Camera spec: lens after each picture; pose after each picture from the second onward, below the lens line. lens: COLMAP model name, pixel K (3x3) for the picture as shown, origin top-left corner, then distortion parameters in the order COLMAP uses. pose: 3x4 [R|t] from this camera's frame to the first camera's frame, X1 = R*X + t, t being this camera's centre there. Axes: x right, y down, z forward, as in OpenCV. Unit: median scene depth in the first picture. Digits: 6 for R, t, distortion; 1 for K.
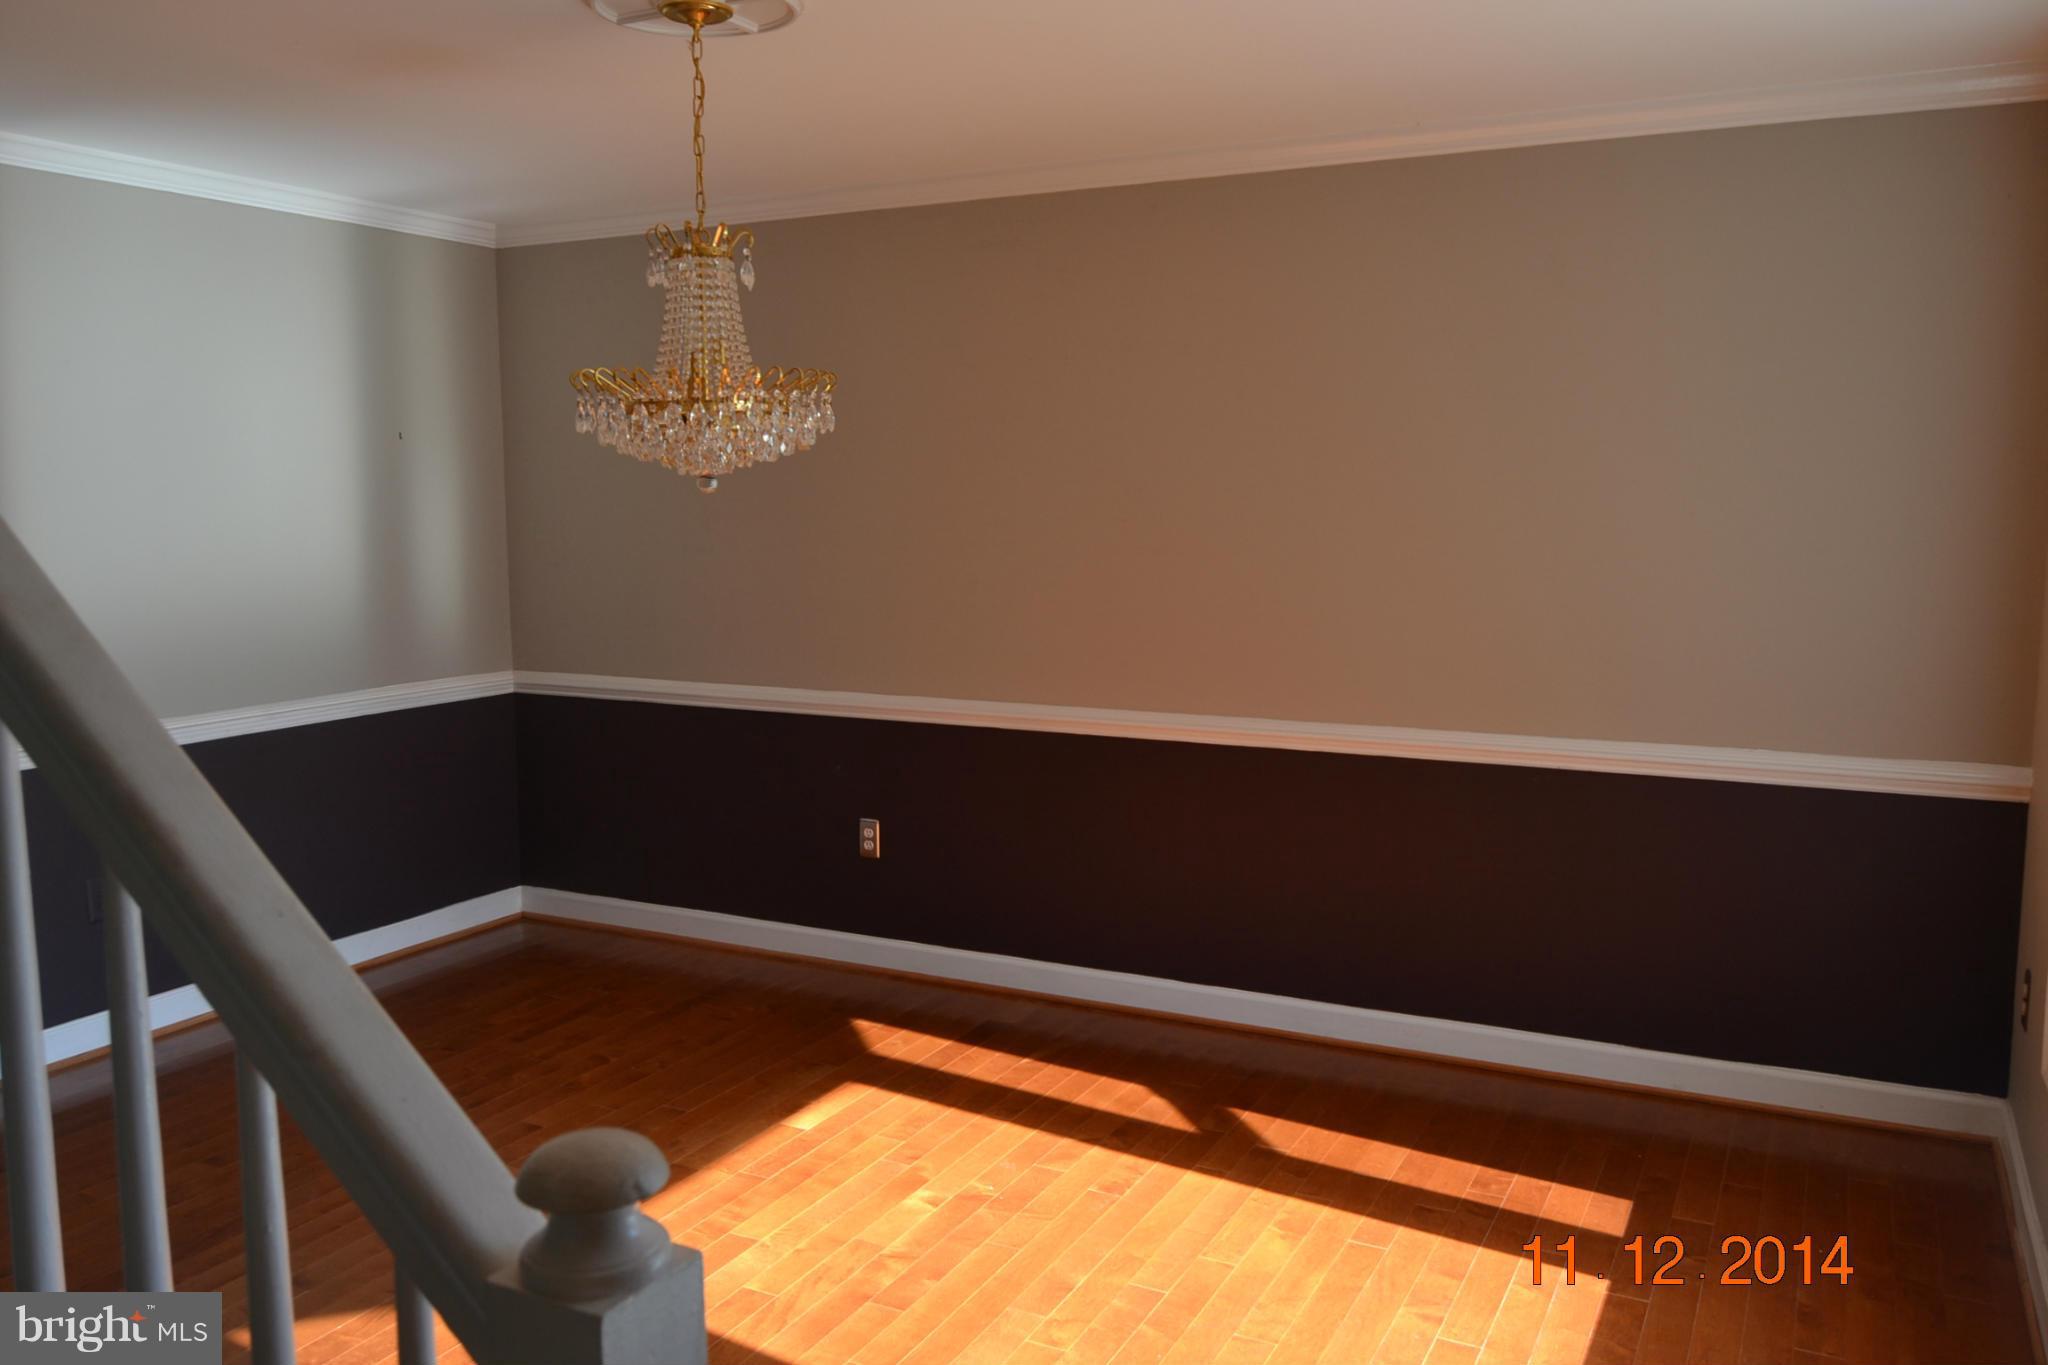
lens RADIAL K [[1612.5, 0, 1020.3], [0, 1612.5, 680.3], [0, 0, 1]] dist [-0.010233, 0.000319]
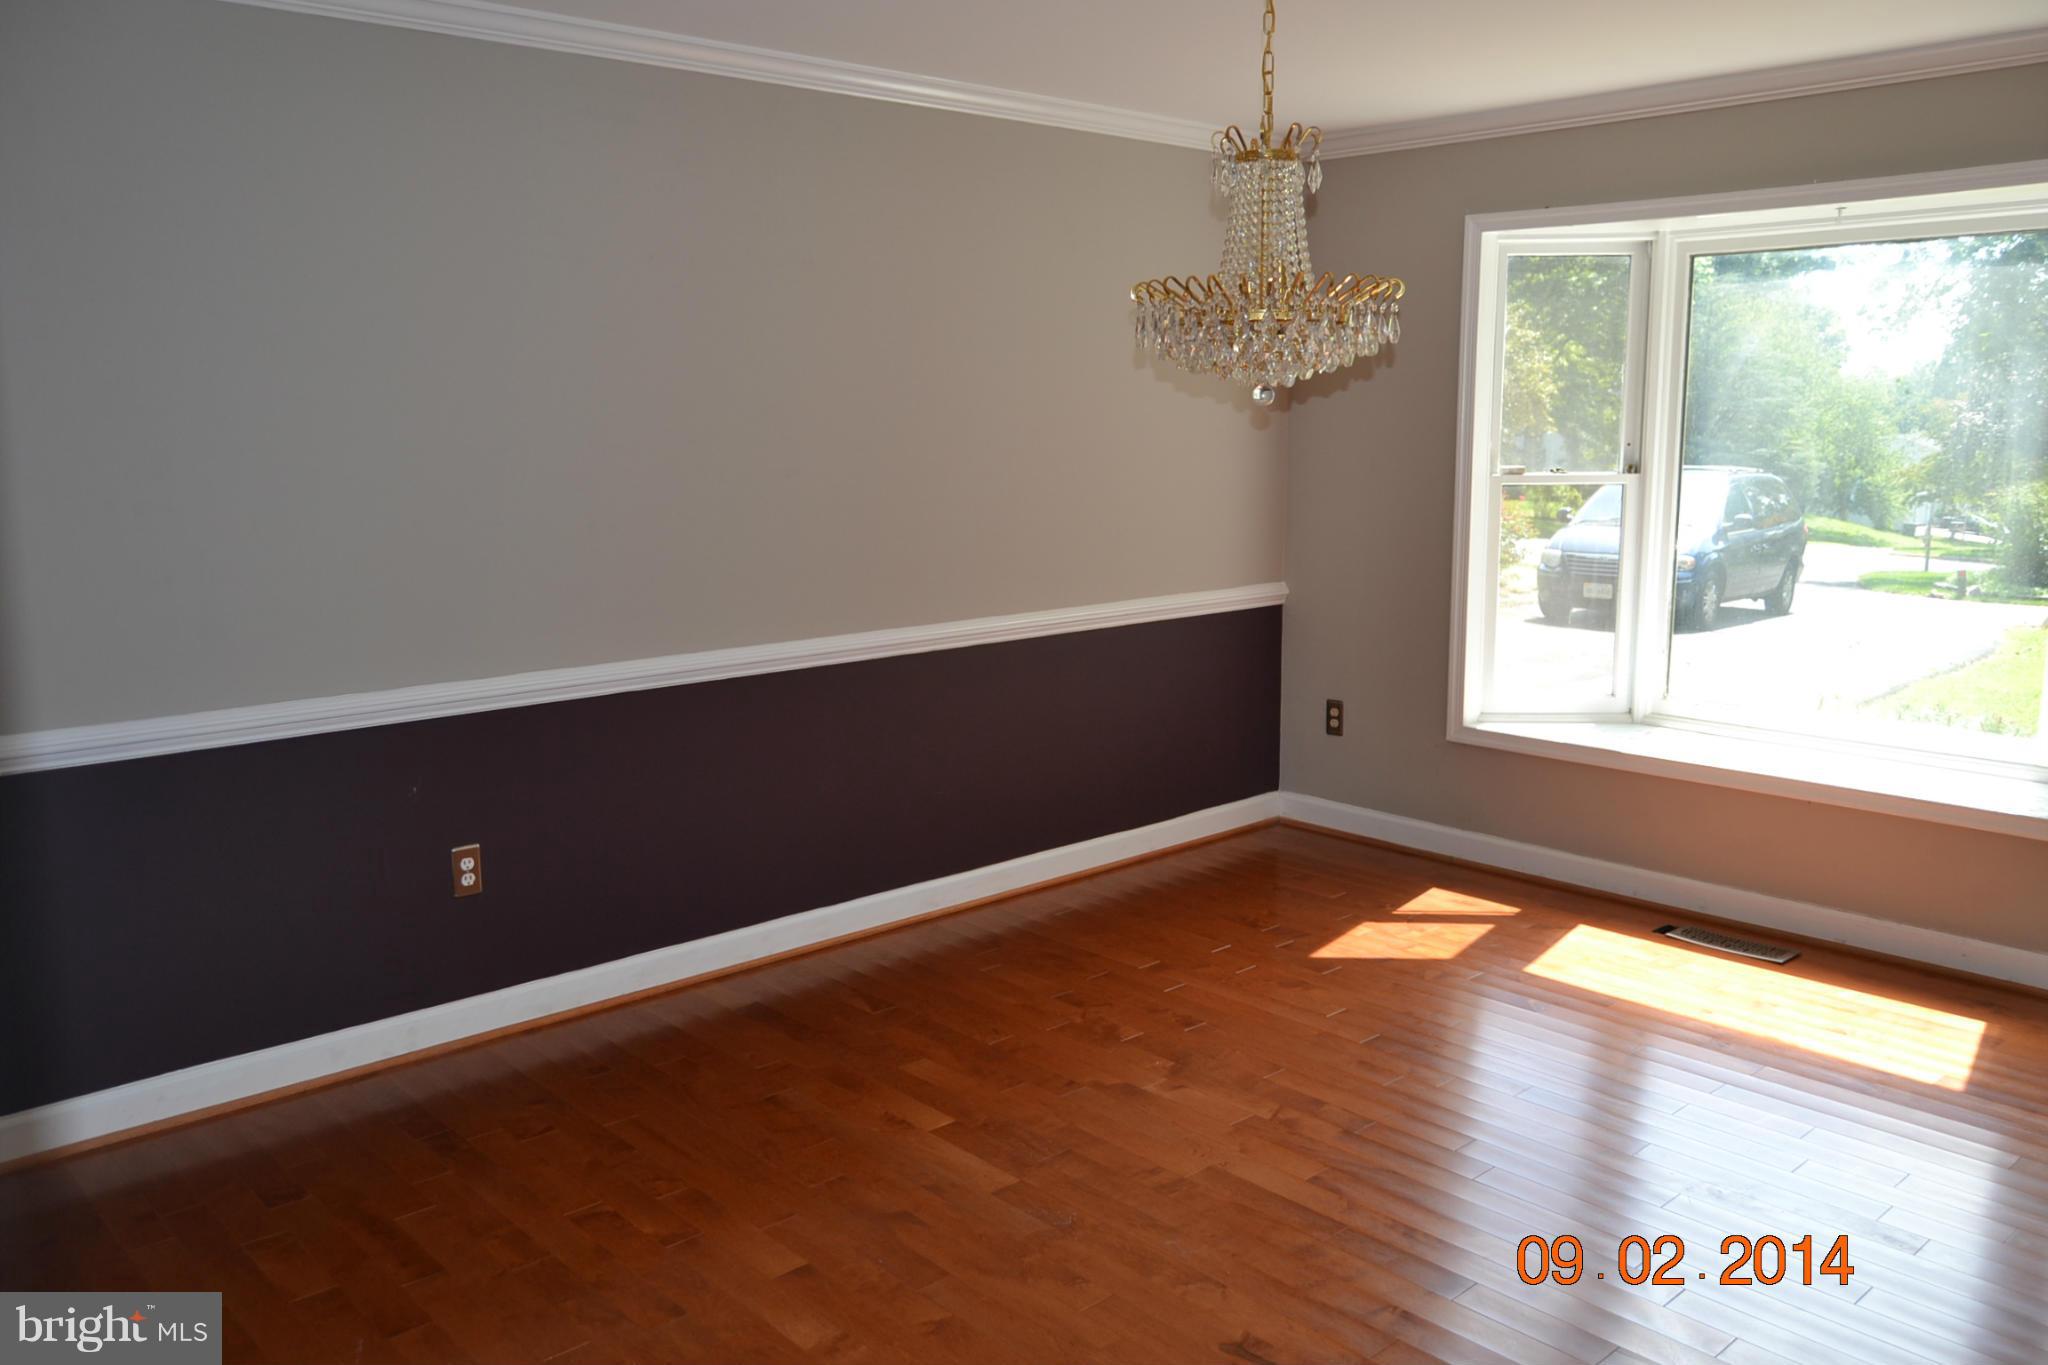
lens RADIAL K [[1612.5, 0, 1020.3], [0, 1612.5, 680.3], [0, 0, 1]] dist [-0.010233, 0.000319]
pose [[0.339844, -0.152124, 0.928097, -0.795409], [0.115196, 0.986134, 0.119456, -0.059120], [-0.933400, 0.066317, 0.352656, 0.545227]]
